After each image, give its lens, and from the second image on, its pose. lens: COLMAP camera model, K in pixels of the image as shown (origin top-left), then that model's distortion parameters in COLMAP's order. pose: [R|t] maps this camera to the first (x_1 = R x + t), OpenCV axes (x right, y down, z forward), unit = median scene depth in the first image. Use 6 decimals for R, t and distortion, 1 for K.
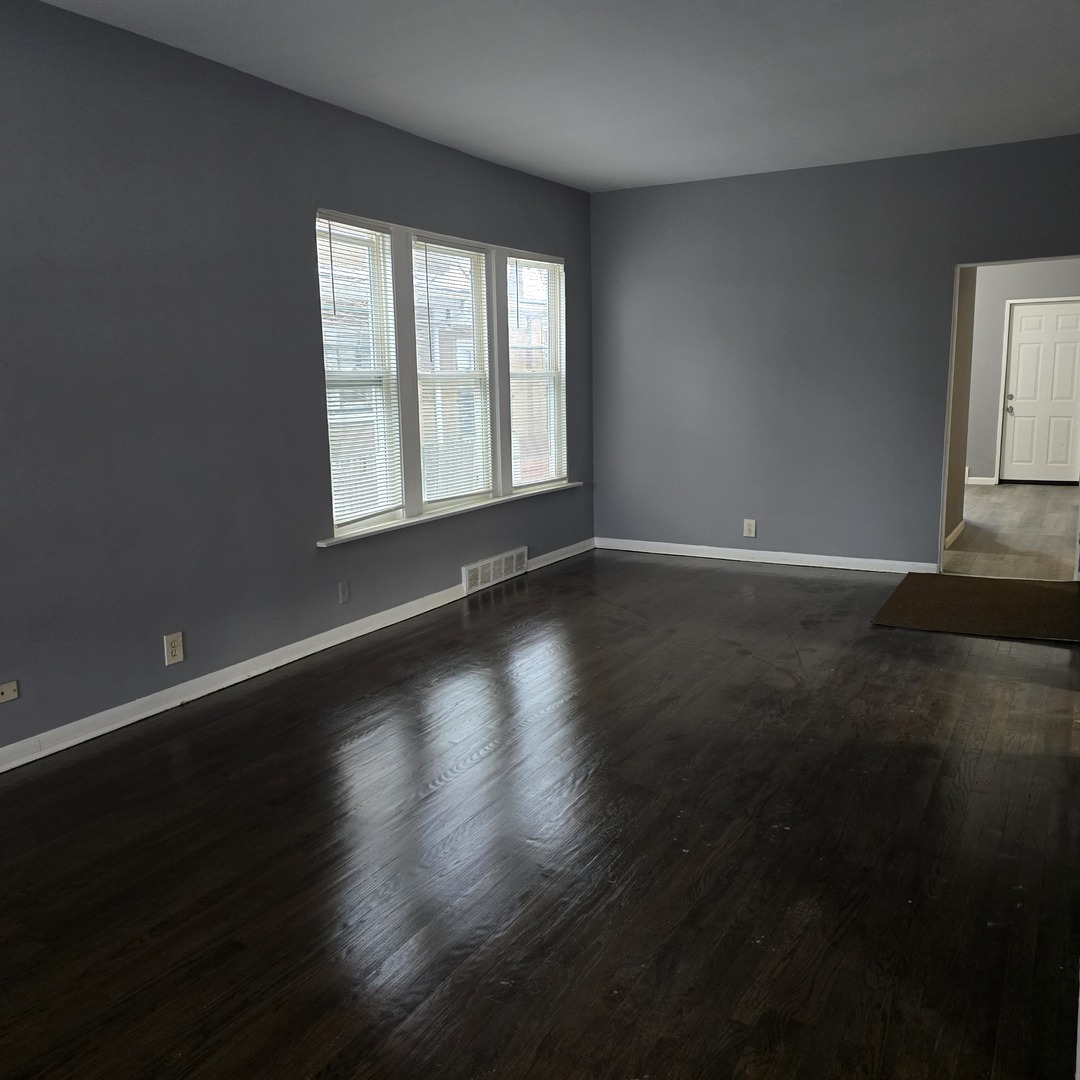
lens RADIAL K [[936.0, 0, 540.0], [0, 936.0, 540.0], [0, 0, 1]] dist [0.052533, -0.004011]
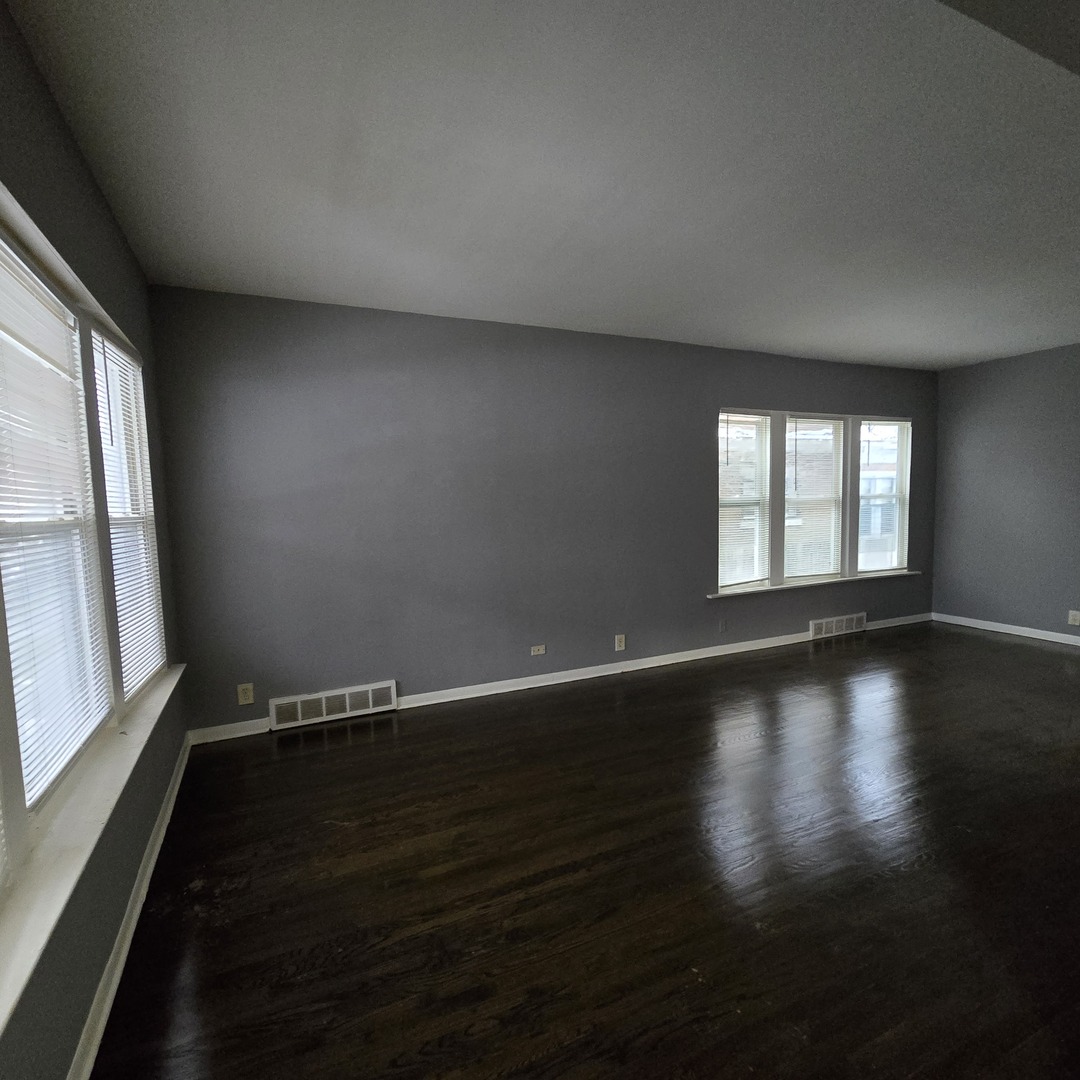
lens RADIAL K [[582.9, 0, 540.0], [0, 582.9, 540.0], [0, 0, 1]] dist [-0.026060, -0.000350]
pose [[0.792828, 0.035912, -0.608386, 0.139373], [-0.093310, 0.993645, -0.062946, -0.001825], [0.602260, 0.106675, 0.791141, -0.038888]]
